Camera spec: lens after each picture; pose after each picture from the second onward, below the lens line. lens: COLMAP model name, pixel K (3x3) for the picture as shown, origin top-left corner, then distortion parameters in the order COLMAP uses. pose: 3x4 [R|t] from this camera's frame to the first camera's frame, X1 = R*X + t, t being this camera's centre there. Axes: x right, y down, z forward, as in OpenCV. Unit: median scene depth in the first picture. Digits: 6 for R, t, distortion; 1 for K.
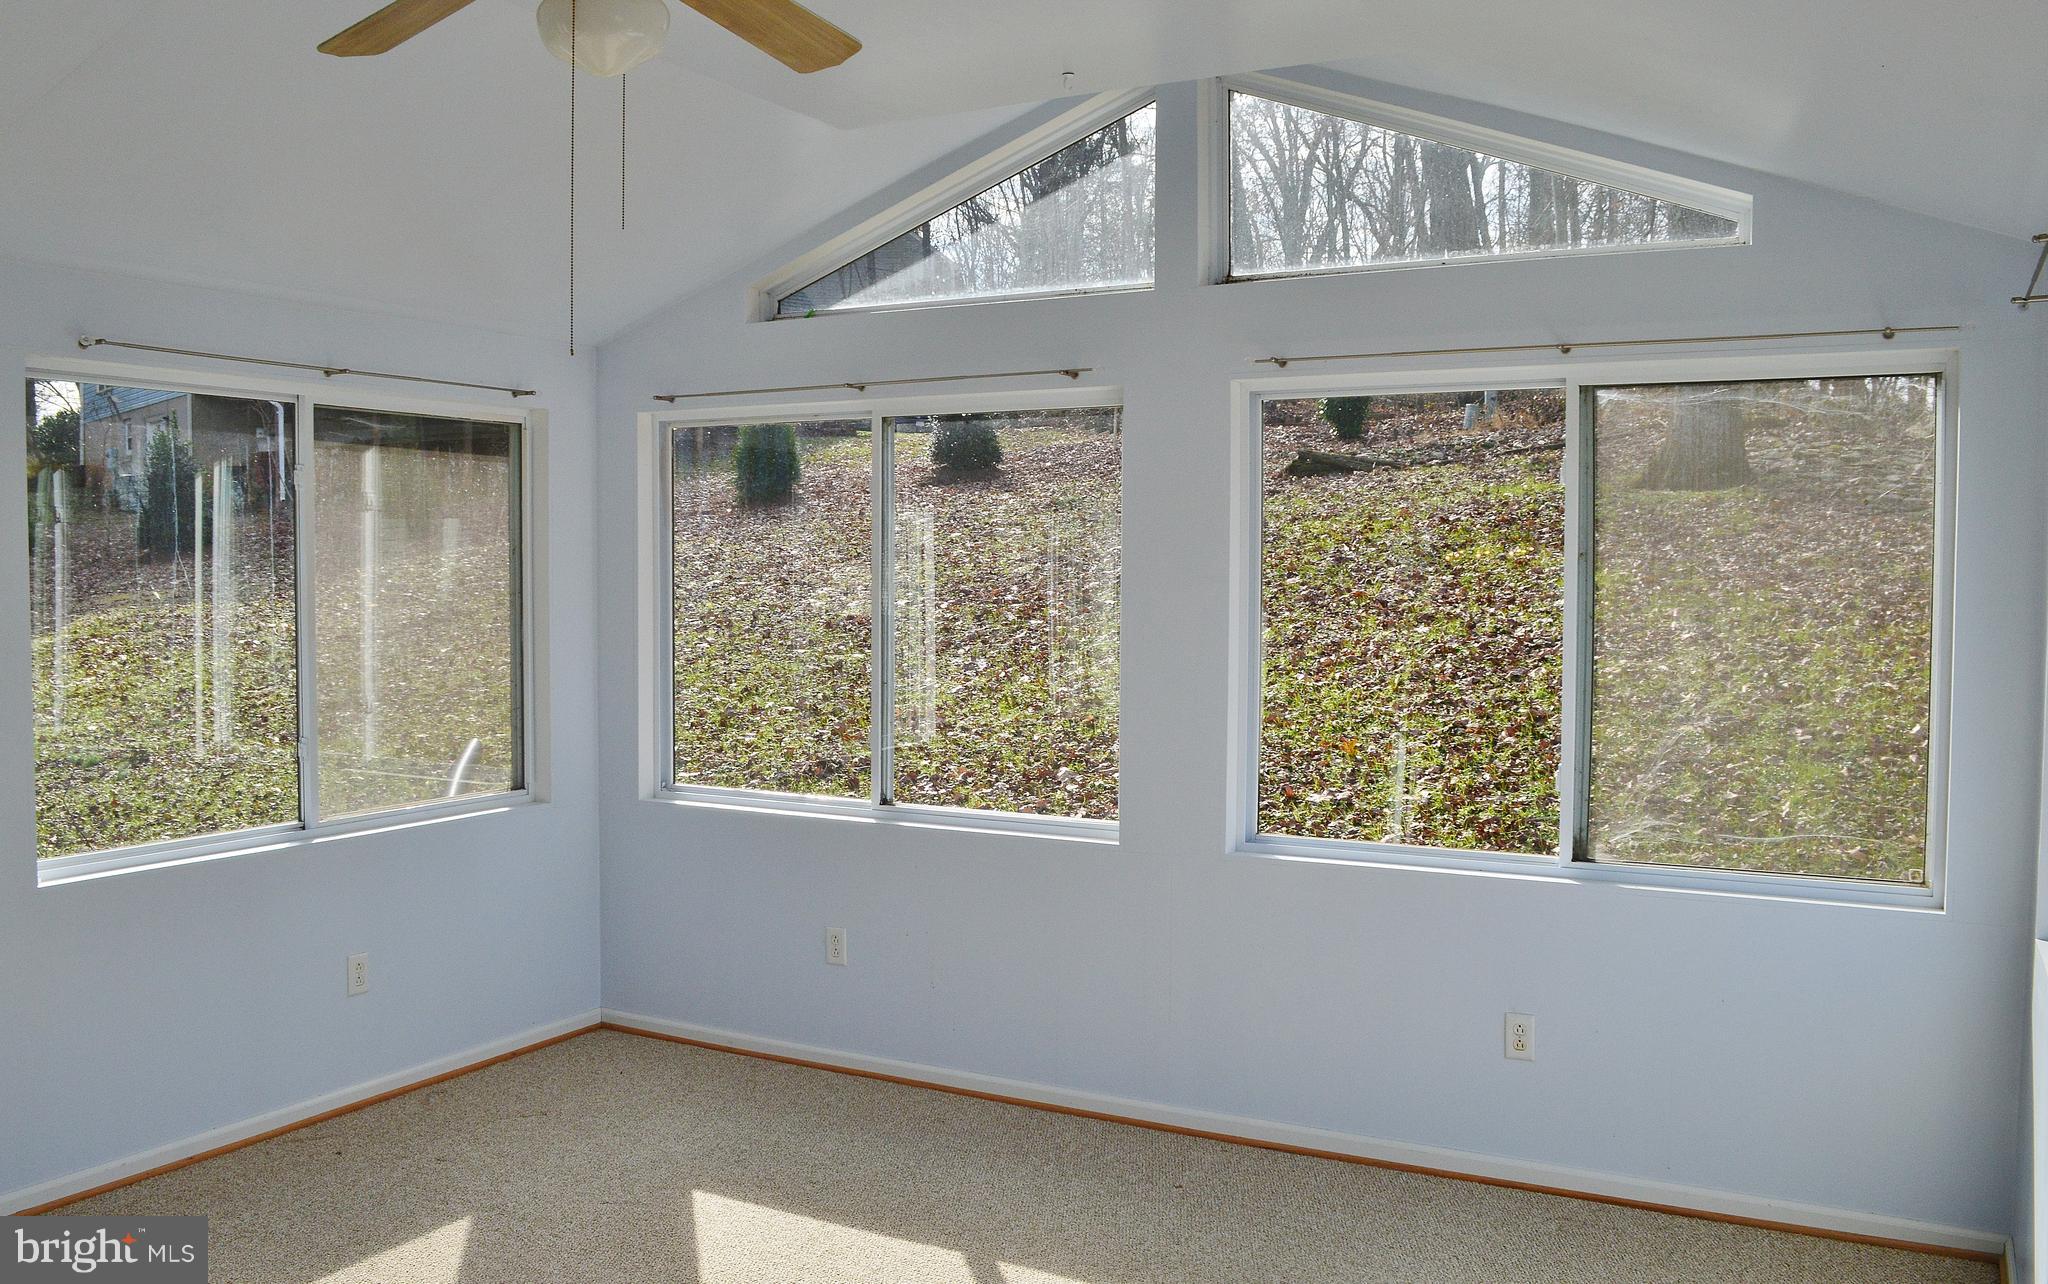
lens RADIAL K [[1710.0, 0, 1024.0], [0, 1710.0, 642.0], [0, 0, 1]] dist [-0.091030, 0.003612]
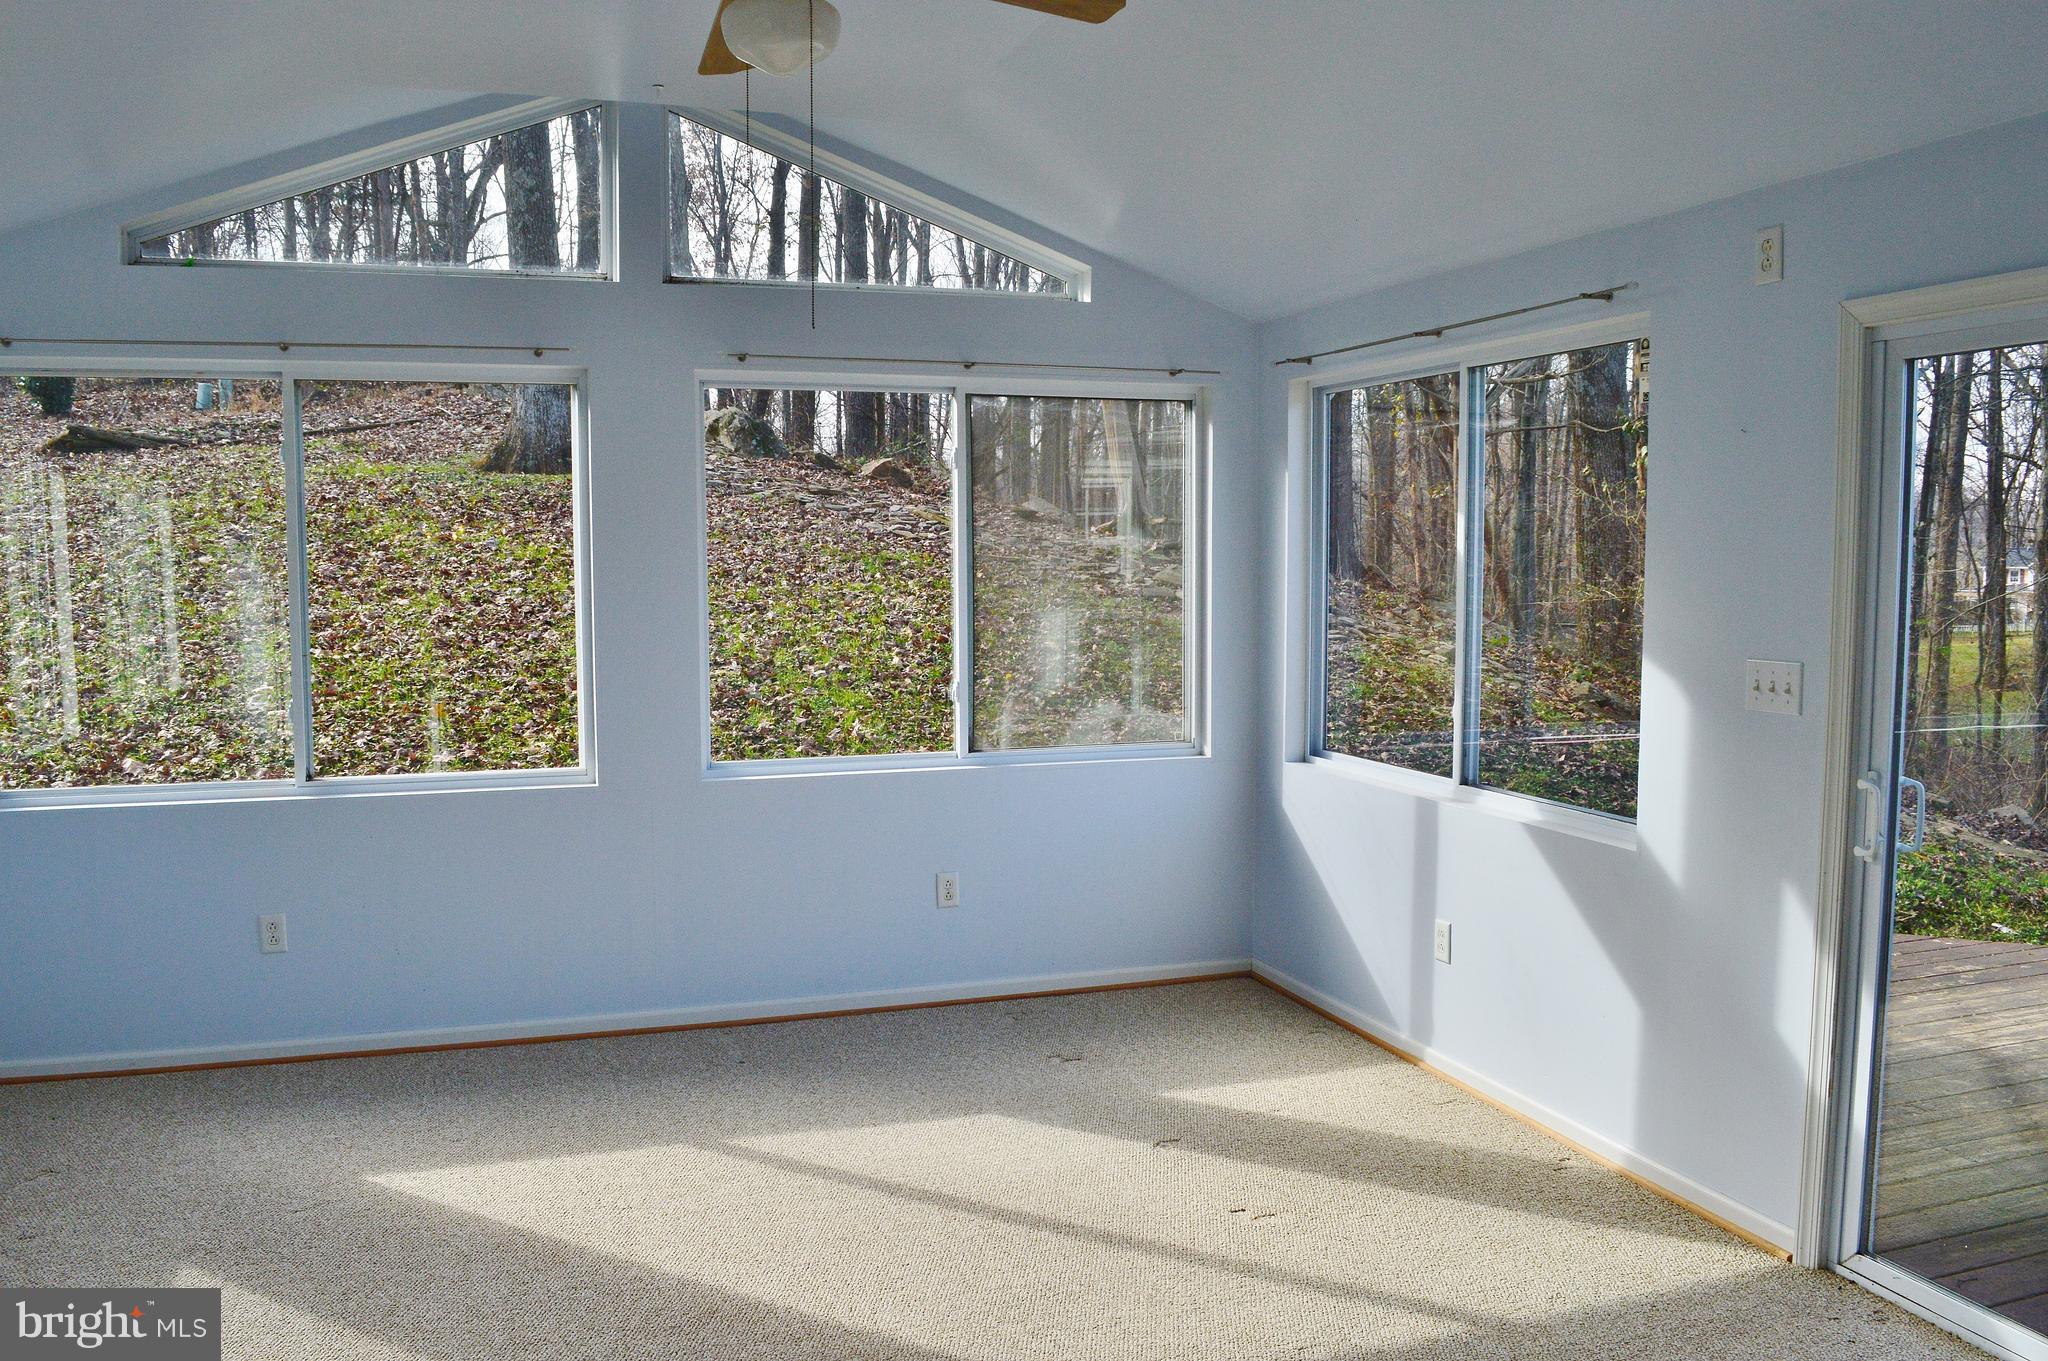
lens RADIAL K [[1631.3, 0, 1024.0], [0, 1631.3, 680.5], [0, 0, 1]] dist [-0.079737, 0.007891]
pose [[0.675157, -0.065873, 0.734727, -0.549305], [0.038630, 0.997796, 0.053961, 0.005093], [-0.736662, -0.008049, 0.676214, 0.094970]]
